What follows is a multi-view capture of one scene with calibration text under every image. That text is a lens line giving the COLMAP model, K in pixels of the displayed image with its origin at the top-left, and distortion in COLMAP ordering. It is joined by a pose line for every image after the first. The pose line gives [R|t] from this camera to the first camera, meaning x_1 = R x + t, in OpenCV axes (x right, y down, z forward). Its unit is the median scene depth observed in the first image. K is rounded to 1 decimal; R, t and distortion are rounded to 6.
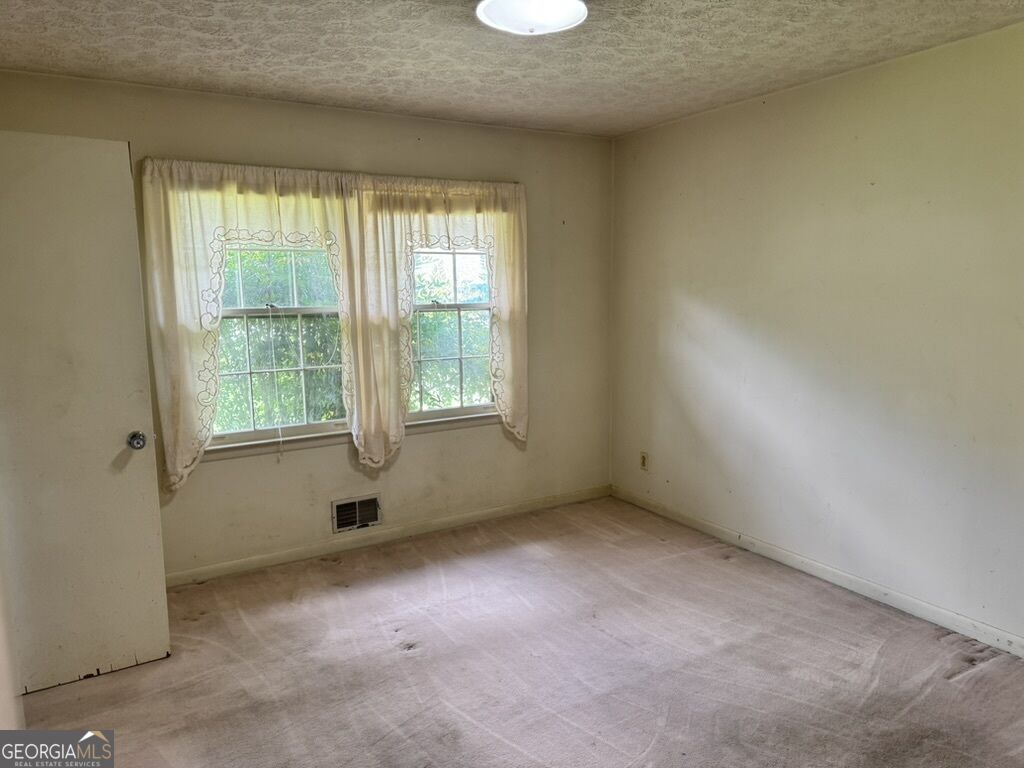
lens RADIAL K [[717.9, 0, 511.9], [0, 717.9, 383.7], [0, 0, 1]] dist [0.028559, -0.030305]
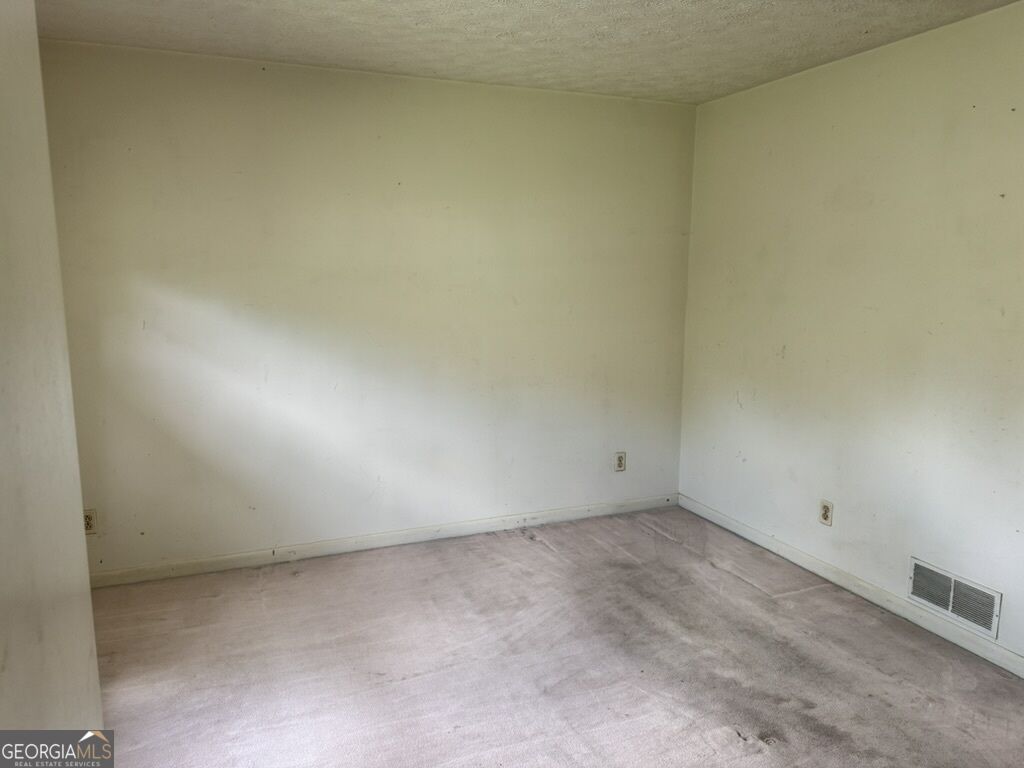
lens RADIAL K [[717.9, 0, 511.3], [0, 717.9, 385.9], [0, 0, 1]] dist [0.028559, -0.030305]
pose [[0.148315, -0.145811, 0.978132, -0.563980], [0.134493, 0.982855, 0.126122, -0.074630], [-0.979752, 0.112846, 0.165383, 0.624991]]
